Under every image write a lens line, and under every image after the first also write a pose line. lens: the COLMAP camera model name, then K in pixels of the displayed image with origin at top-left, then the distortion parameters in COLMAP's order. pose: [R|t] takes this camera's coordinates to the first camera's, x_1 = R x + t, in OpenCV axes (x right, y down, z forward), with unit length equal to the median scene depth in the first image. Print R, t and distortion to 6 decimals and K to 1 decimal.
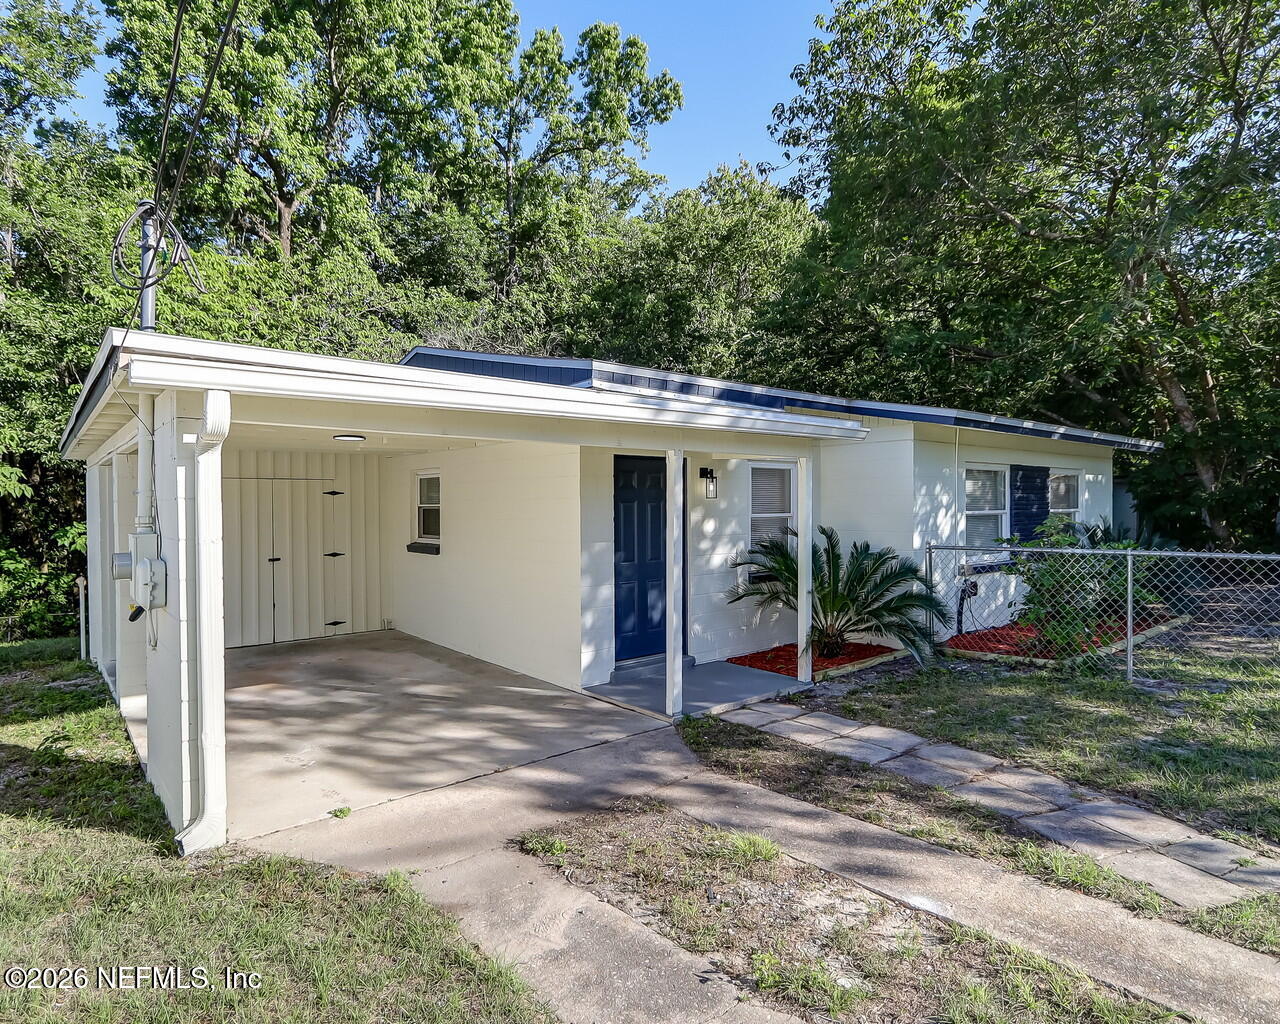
lens RADIAL K [[716.5, 0, 628.0], [0, 716.5, 507.1], [0, 0, 1]] dist [-0.014882, 0.003394]
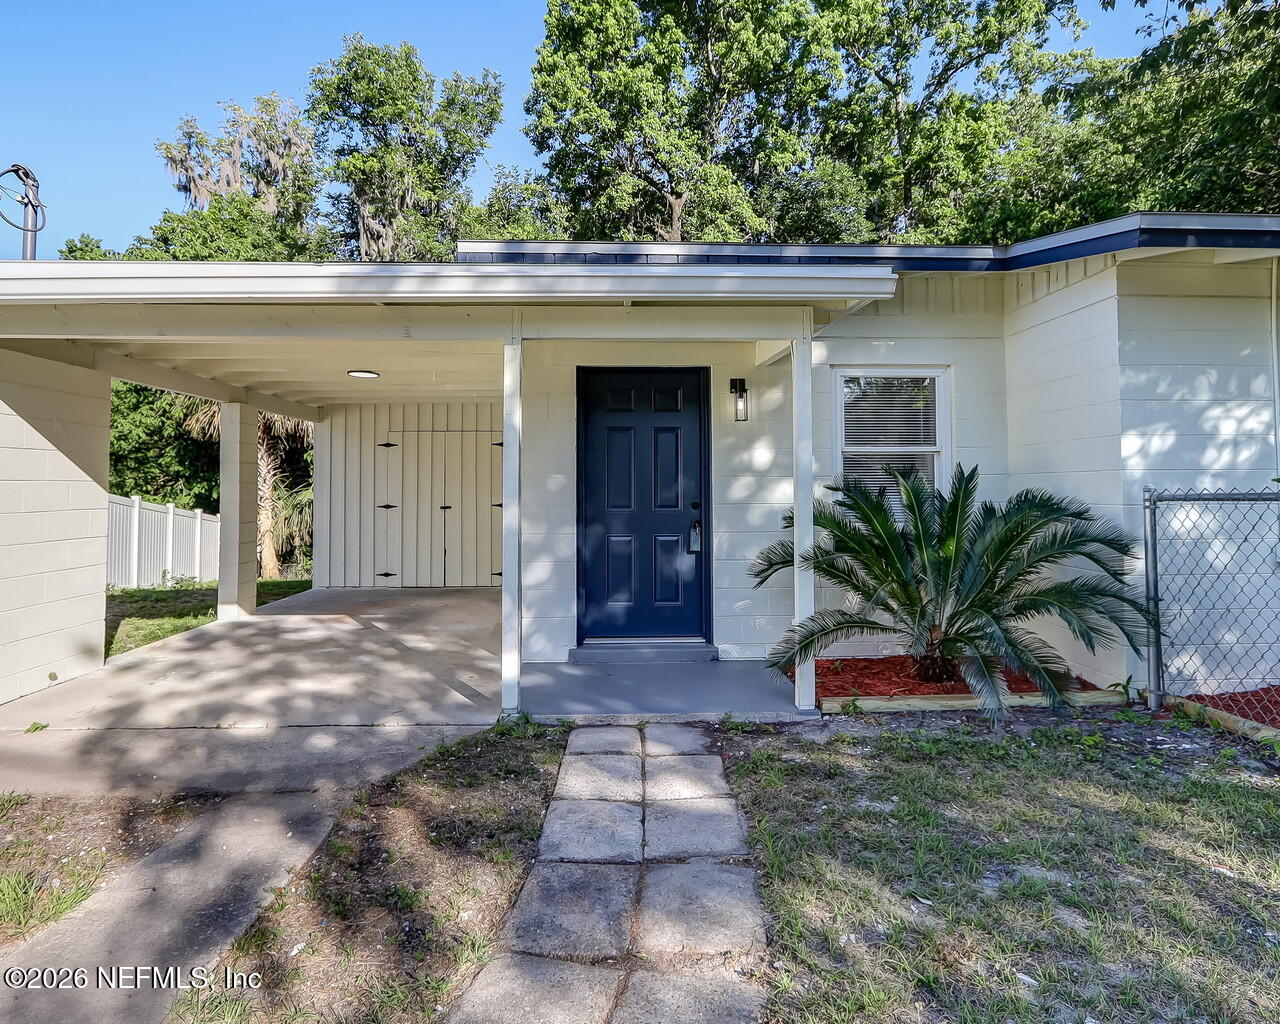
lens RADIAL K [[723.2, 0, 640.8], [0, 723.2, 460.0], [0, 0, 1]] dist [-0.018306, 0.000064]
pose [[0.796199, -0.020593, -0.604685, 0.379616], [-0.004130, 0.999212, -0.039468, 0.044031], [0.605021, 0.033922, 0.795486, 0.317537]]
